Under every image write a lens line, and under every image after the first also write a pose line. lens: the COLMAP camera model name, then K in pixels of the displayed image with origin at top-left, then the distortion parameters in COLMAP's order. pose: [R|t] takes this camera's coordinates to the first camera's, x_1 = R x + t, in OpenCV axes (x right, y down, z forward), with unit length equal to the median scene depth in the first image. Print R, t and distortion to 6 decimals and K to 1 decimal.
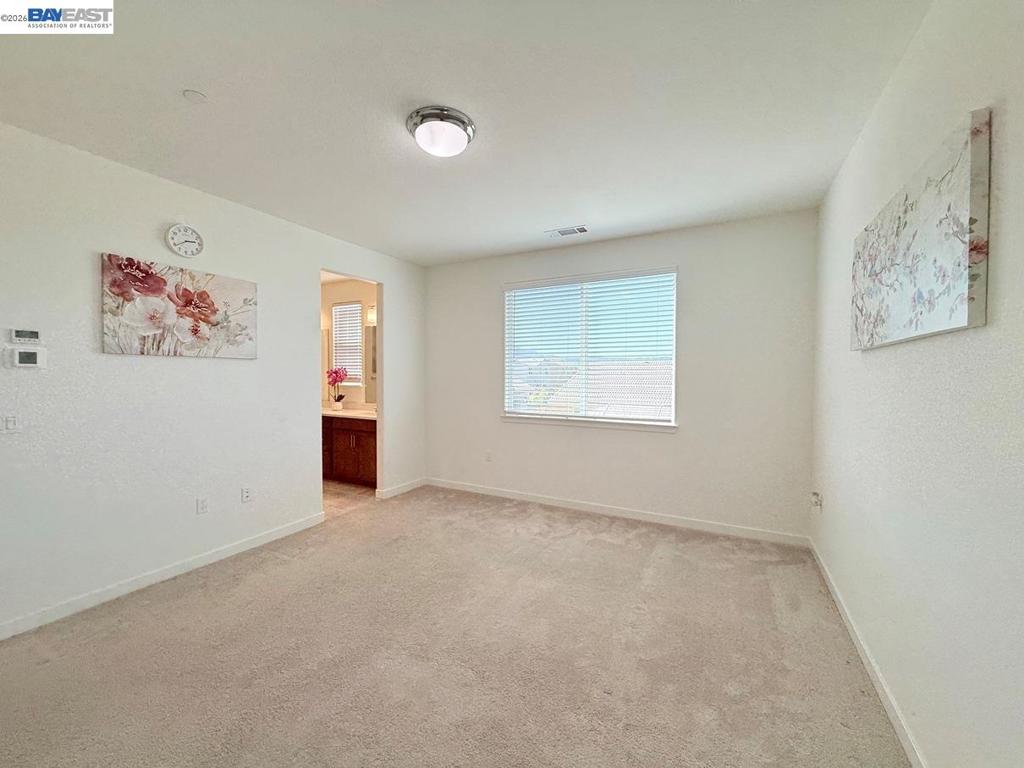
lens RADIAL K [[407.5, 0, 509.2], [0, 407.5, 384.3], [0, 0, 1]] dist [-0.000051, 0.000209]
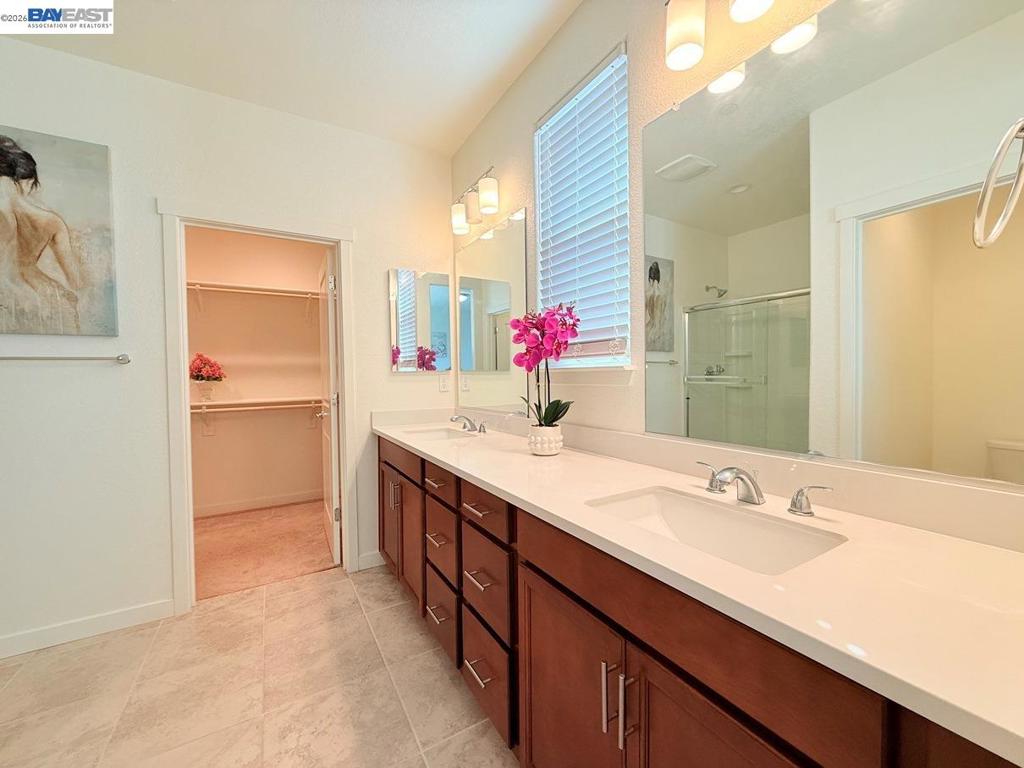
lens RADIAL K [[407.5, 0, 509.2], [0, 407.5, 384.3], [0, 0, 1]] dist [-0.000051, 0.000209]
pose [[0.853582, -0.004590, -0.520939, -0.512209], [0.004972, 0.999987, -0.000665, 0.024523], [0.520935, -0.002022, 0.853594, 1.291110]]
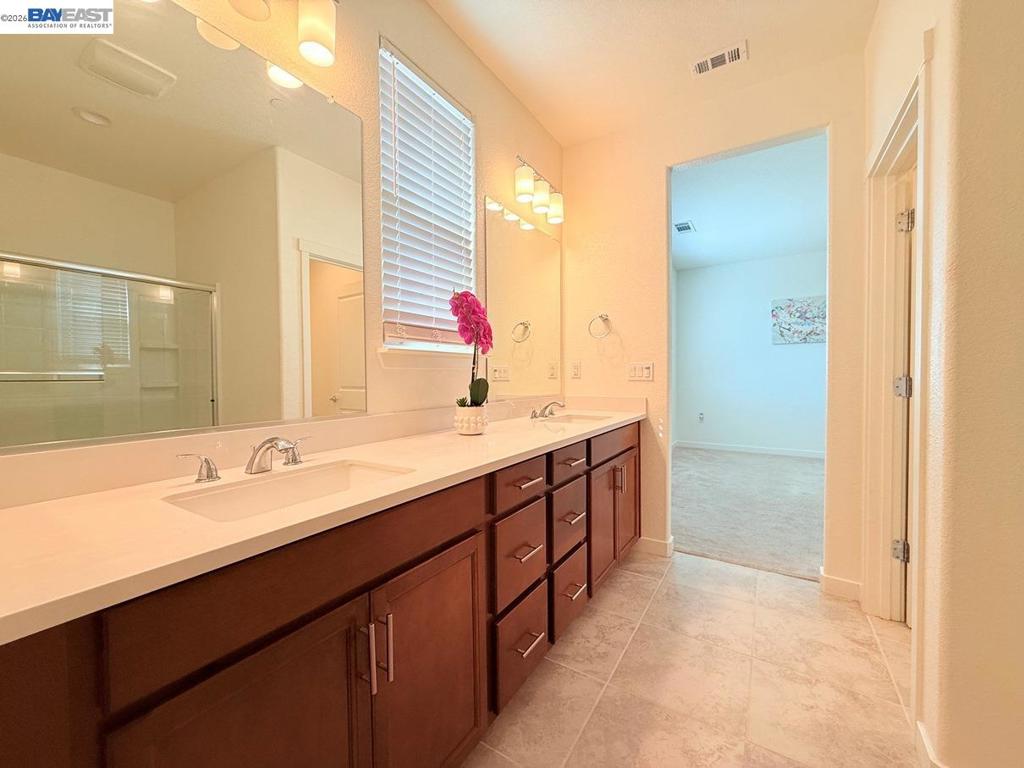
lens RADIAL K [[407.5, 0, 509.2], [0, 407.5, 384.3], [0, 0, 1]] dist [-0.000051, 0.000209]
pose [[0.081200, -0.027718, 0.996312, -1.259846], [0.033411, 0.999127, 0.025073, 0.035684], [-0.996138, 0.031252, 0.082055, 1.654161]]
